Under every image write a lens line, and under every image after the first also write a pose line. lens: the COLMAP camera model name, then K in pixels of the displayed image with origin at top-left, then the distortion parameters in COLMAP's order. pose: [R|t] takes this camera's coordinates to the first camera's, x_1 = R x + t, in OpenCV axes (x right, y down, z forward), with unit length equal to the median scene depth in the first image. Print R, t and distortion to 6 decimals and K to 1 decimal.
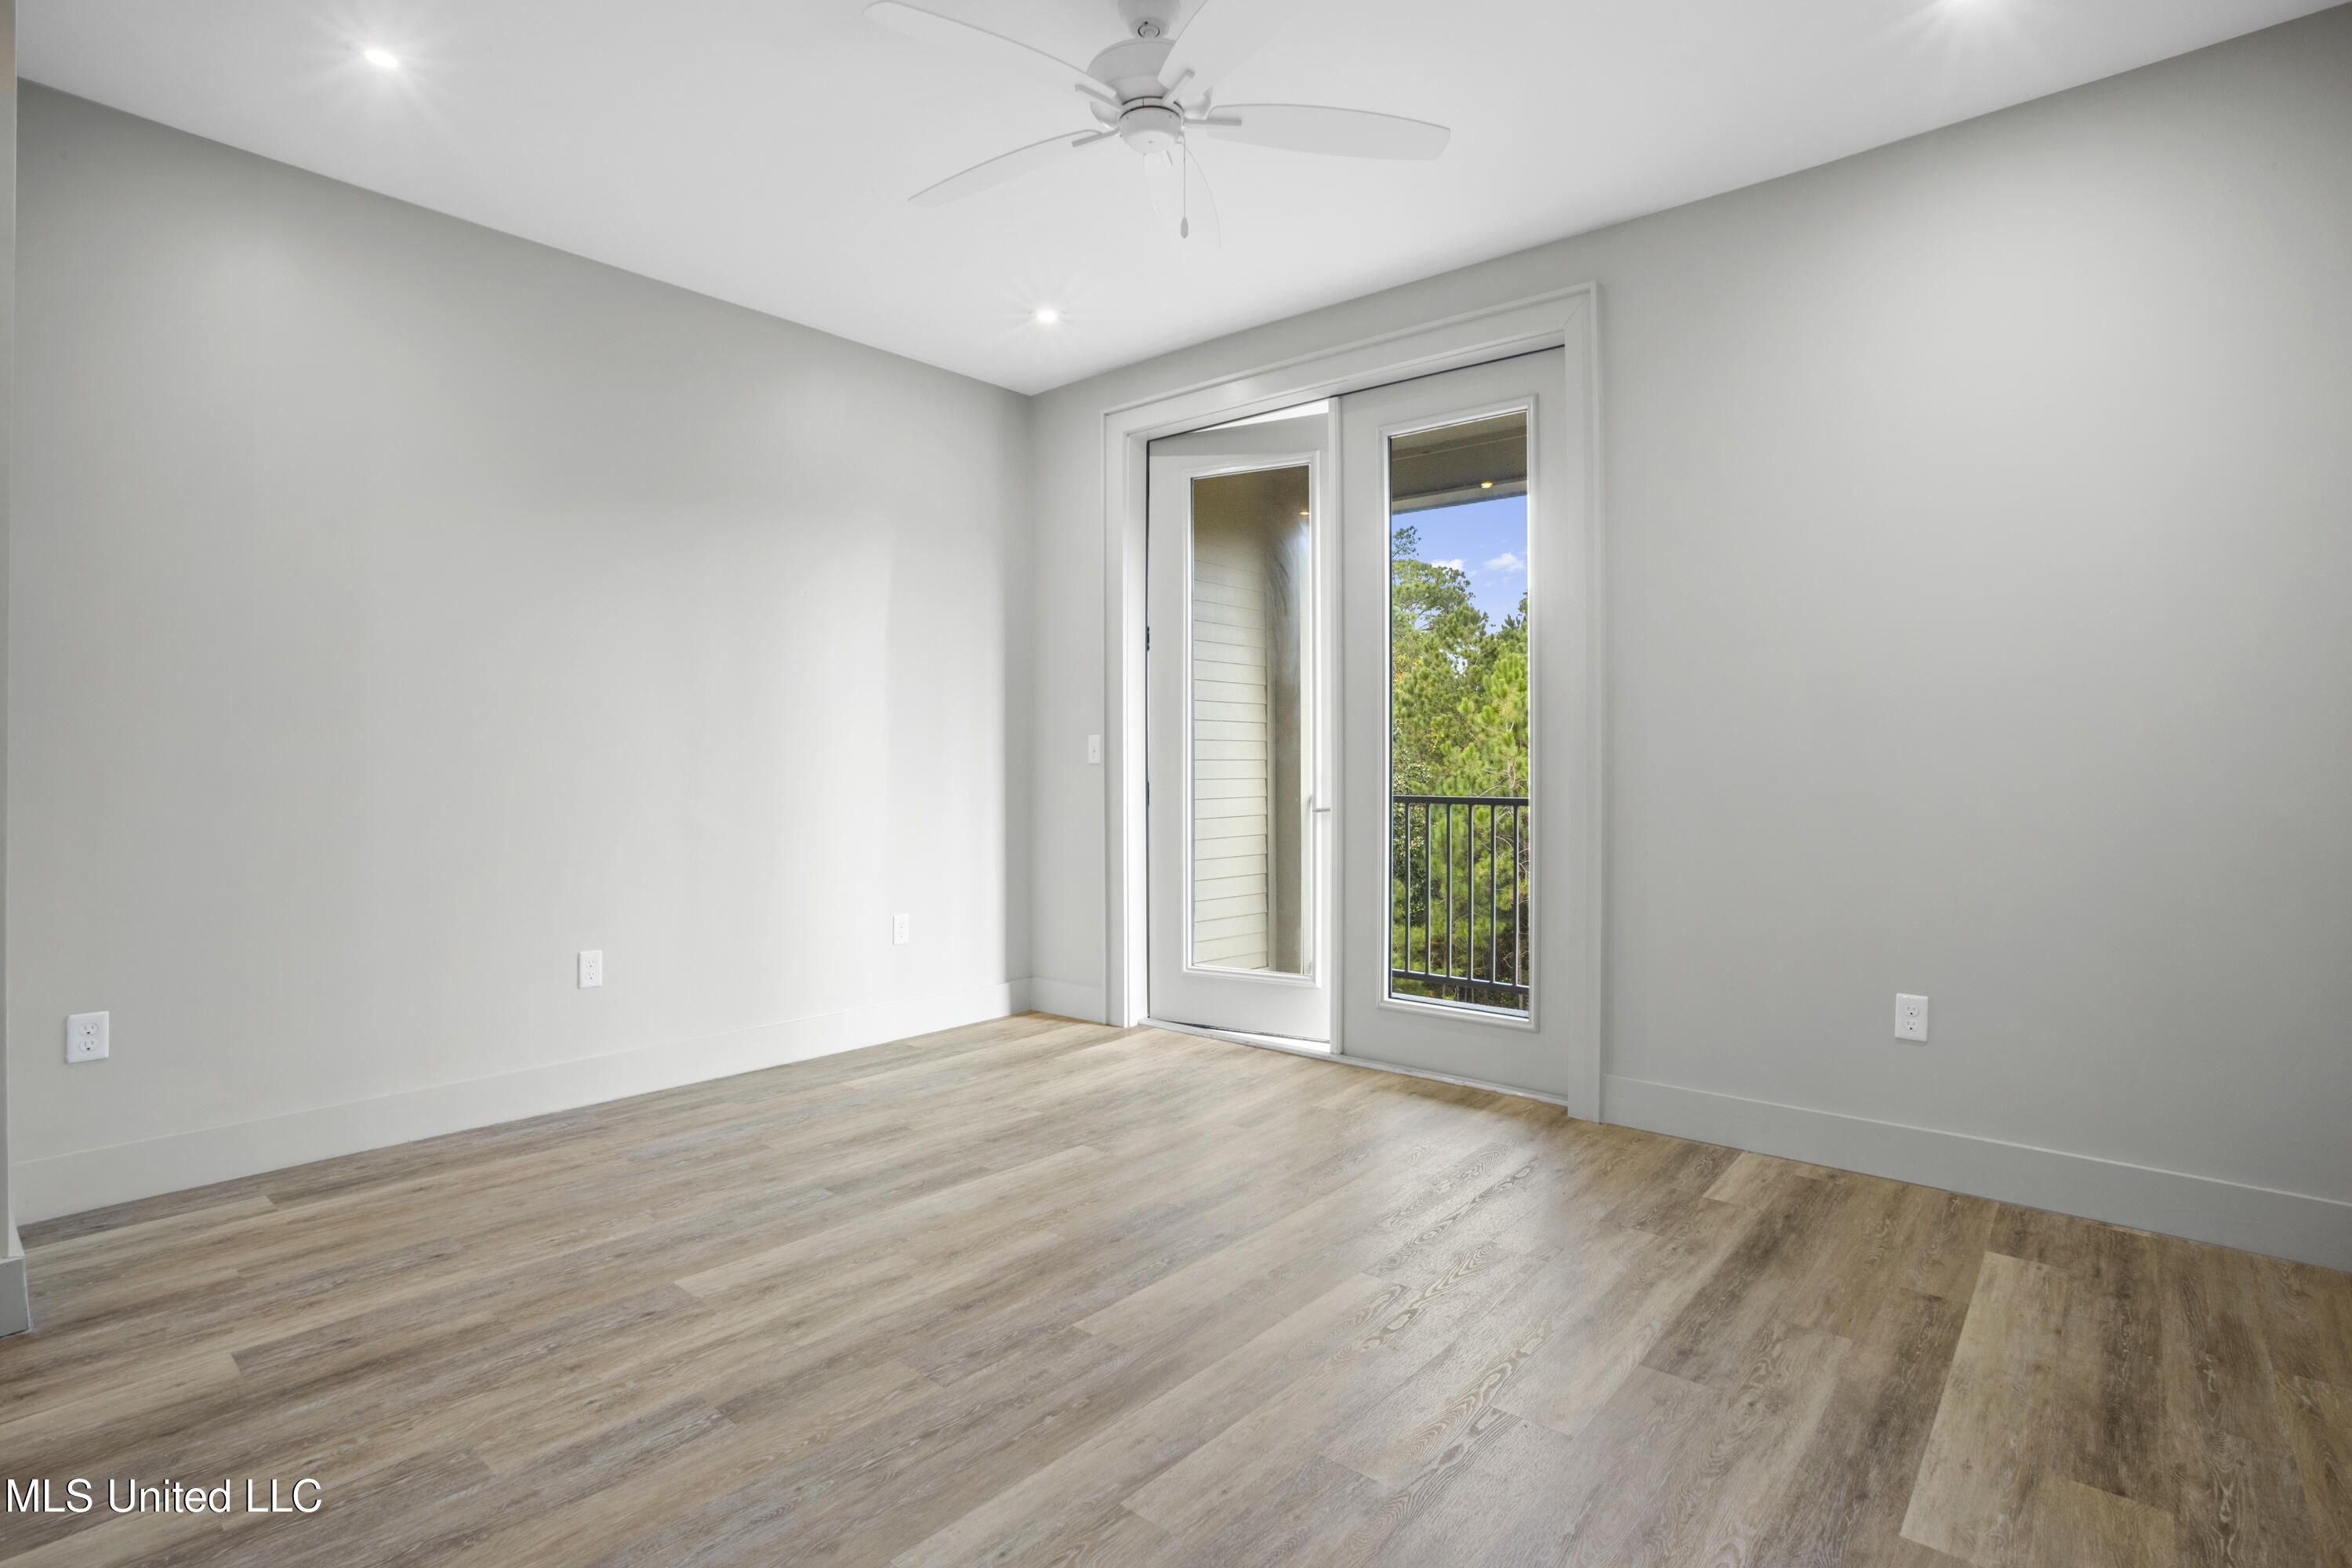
lens RADIAL K [[1154.5, 0, 1163.5], [0, 1154.5, 783.7], [0, 0, 1]] dist [-0.080320, 0.037063]
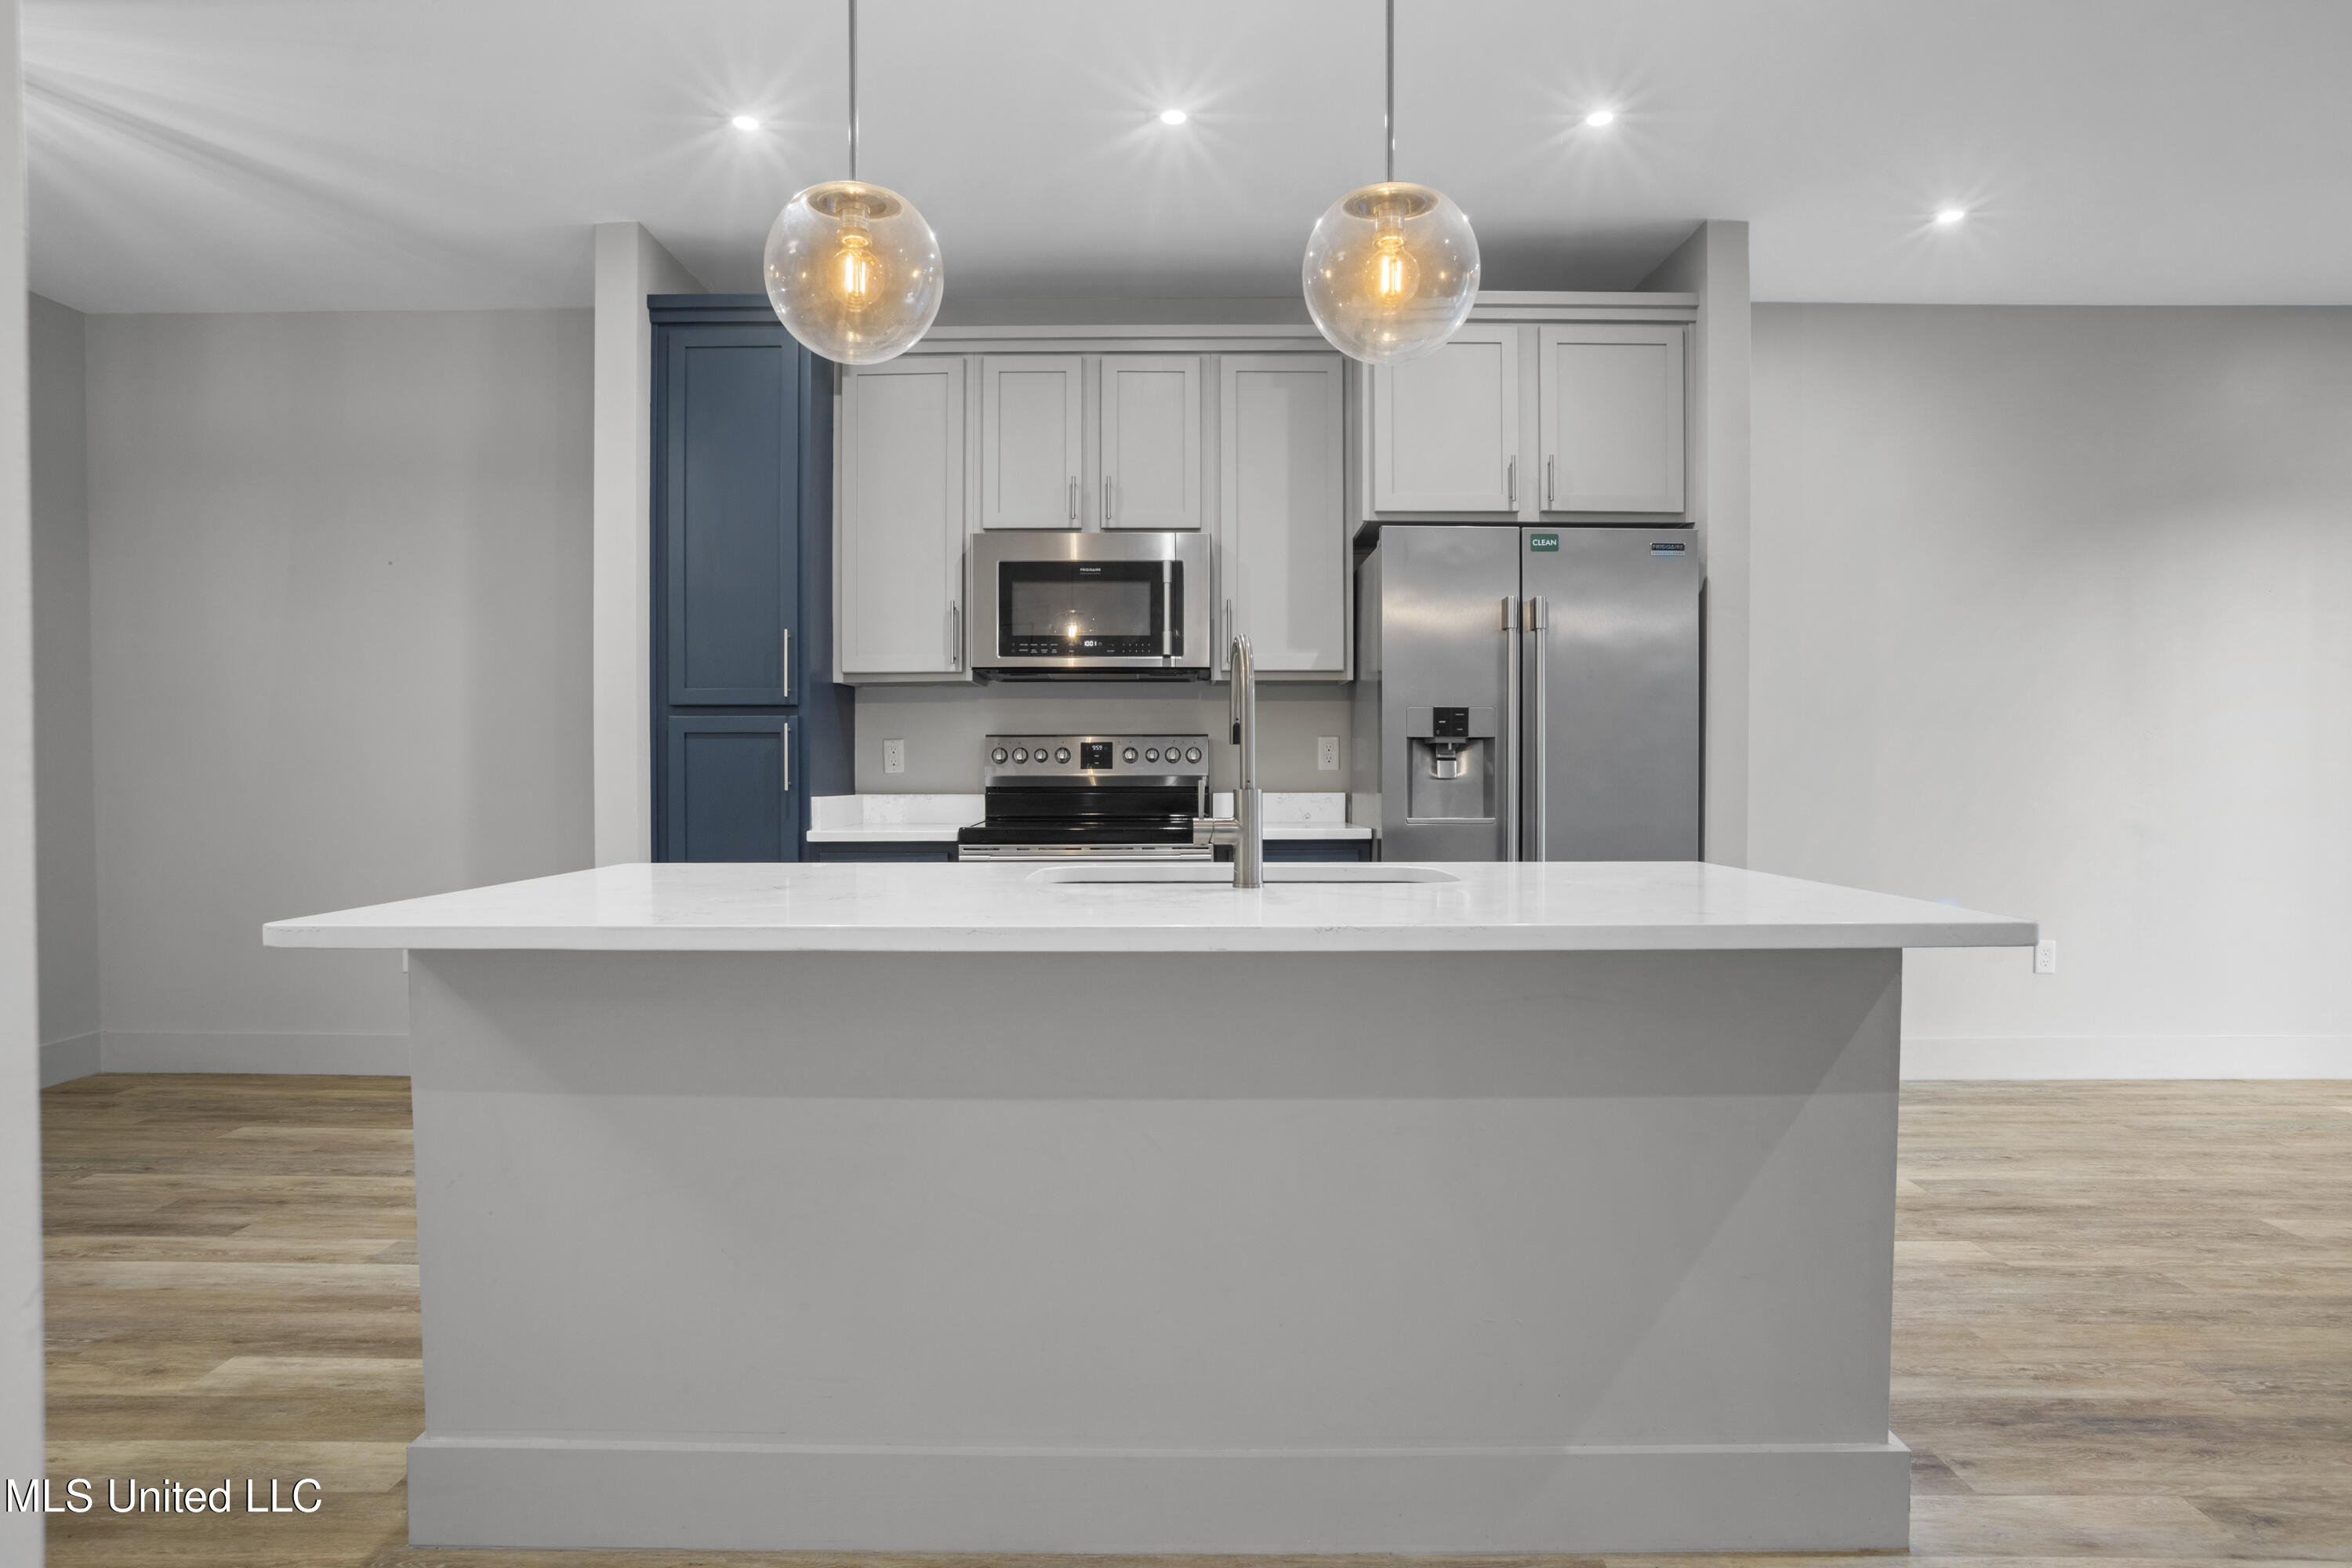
lens RADIAL K [[1325.7, 0, 1172.0], [0, 1325.7, 789.4], [0, 0, 1]] dist [-0.088257, 0.052261]
pose [[0.648745, 0.017642, -0.760801, -0.149308], [-0.016603, 0.999821, 0.009026, 0.005929], [0.760824, 0.006776, 0.648922, -0.622041]]
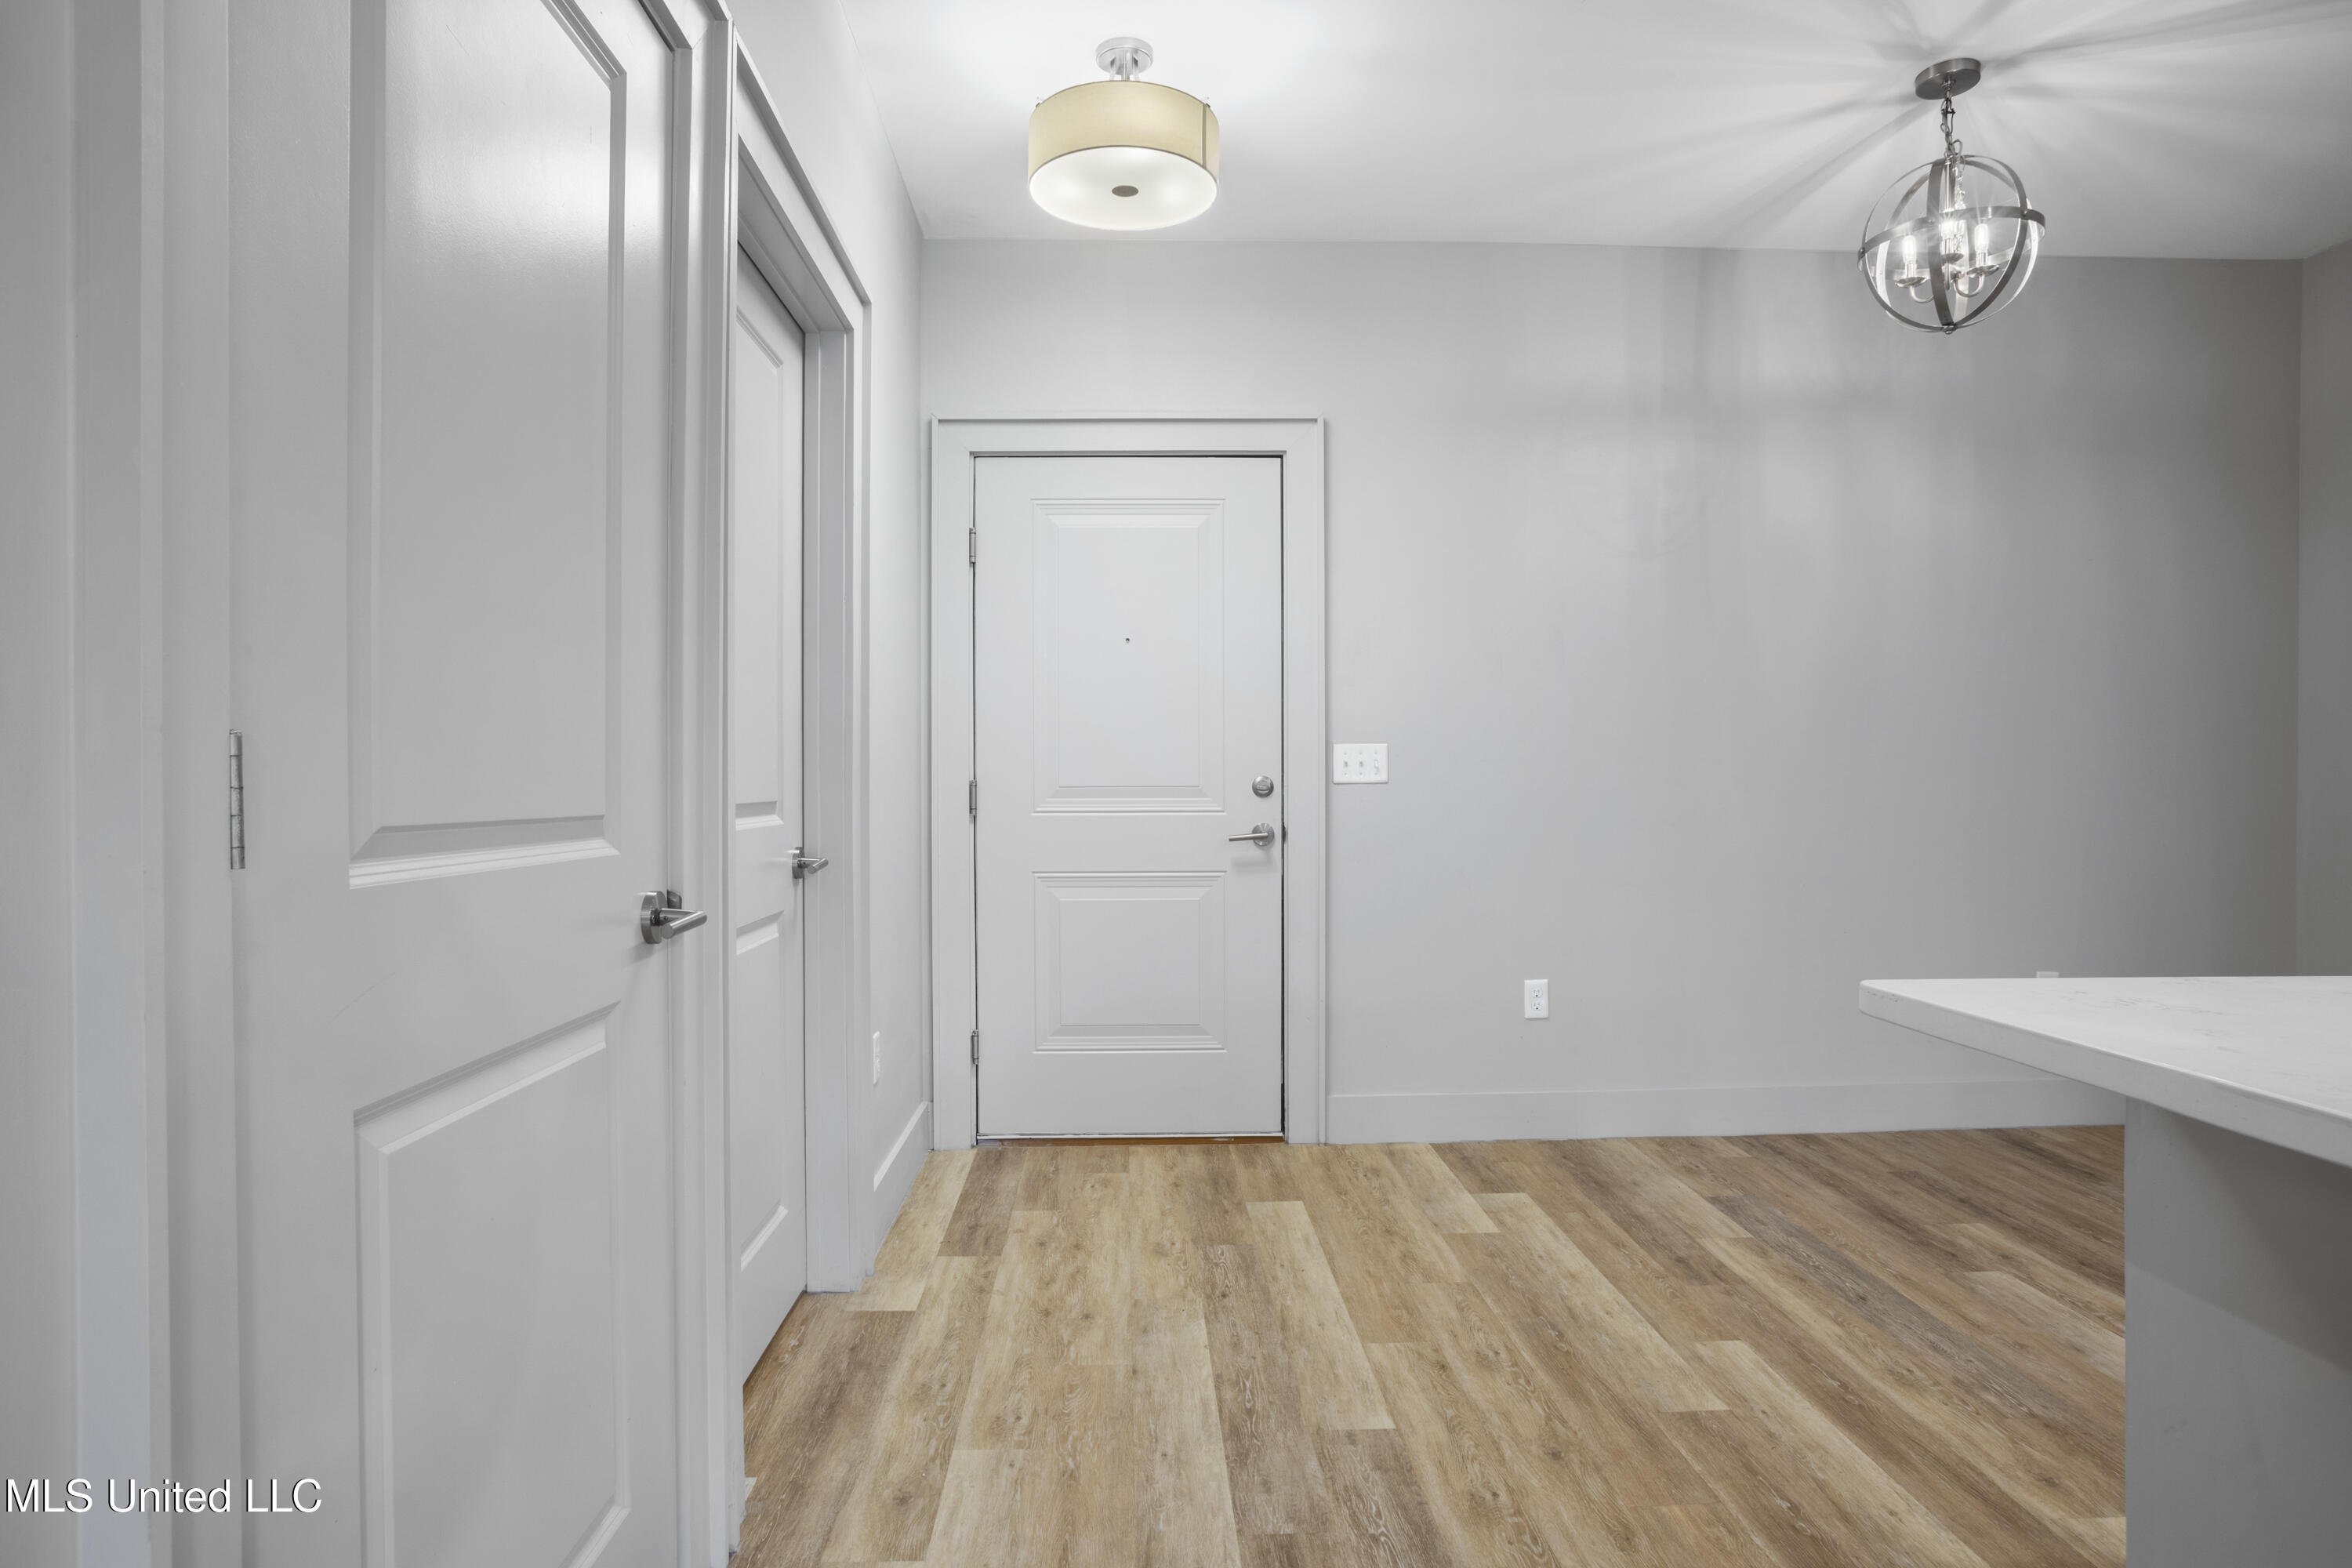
lens RADIAL K [[1354.7, 0, 1176.0], [0, 1354.7, 784.0], [0, 0, 1]] dist [-0.074586, 0.049133]
pose [[-0.730677, 0.008315, -0.682673, -0.364682], [-0.007828, 0.999758, 0.020555, 0.004788], [0.682678, 0.020363, -0.730435, -0.376518]]
